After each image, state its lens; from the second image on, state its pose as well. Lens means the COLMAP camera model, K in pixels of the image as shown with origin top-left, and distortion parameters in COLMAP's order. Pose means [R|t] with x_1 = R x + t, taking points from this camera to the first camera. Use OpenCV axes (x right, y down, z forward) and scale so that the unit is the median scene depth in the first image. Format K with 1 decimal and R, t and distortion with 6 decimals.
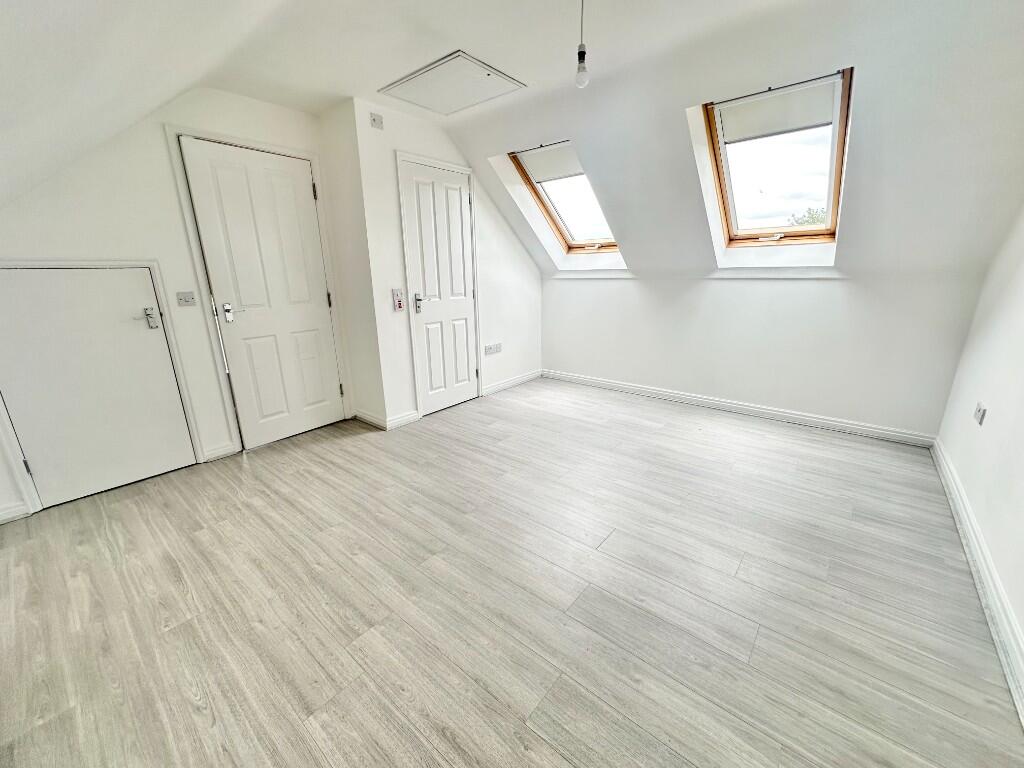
lens RADIAL K [[408.8, 0, 509.9], [0, 408.8, 385.6], [0, 0, 1]] dist [-0.002278, 0.000255]
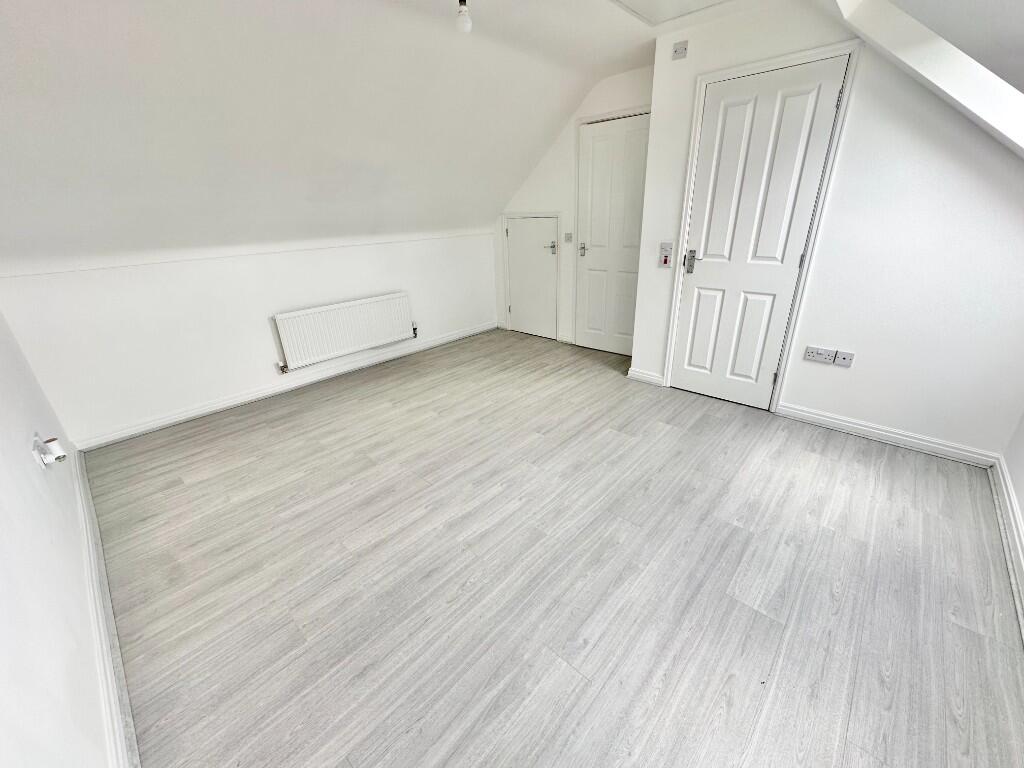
lens RADIAL K [[408.8, 0, 510.4], [0, 408.8, 382.1], [0, 0, 1]] dist [-0.002278, 0.000255]
pose [[-0.051868, 0.401866, -0.914228, 0.783152], [-0.239137, 0.883828, 0.402071, -0.265290], [0.969600, 0.239480, 0.050259, 0.742198]]
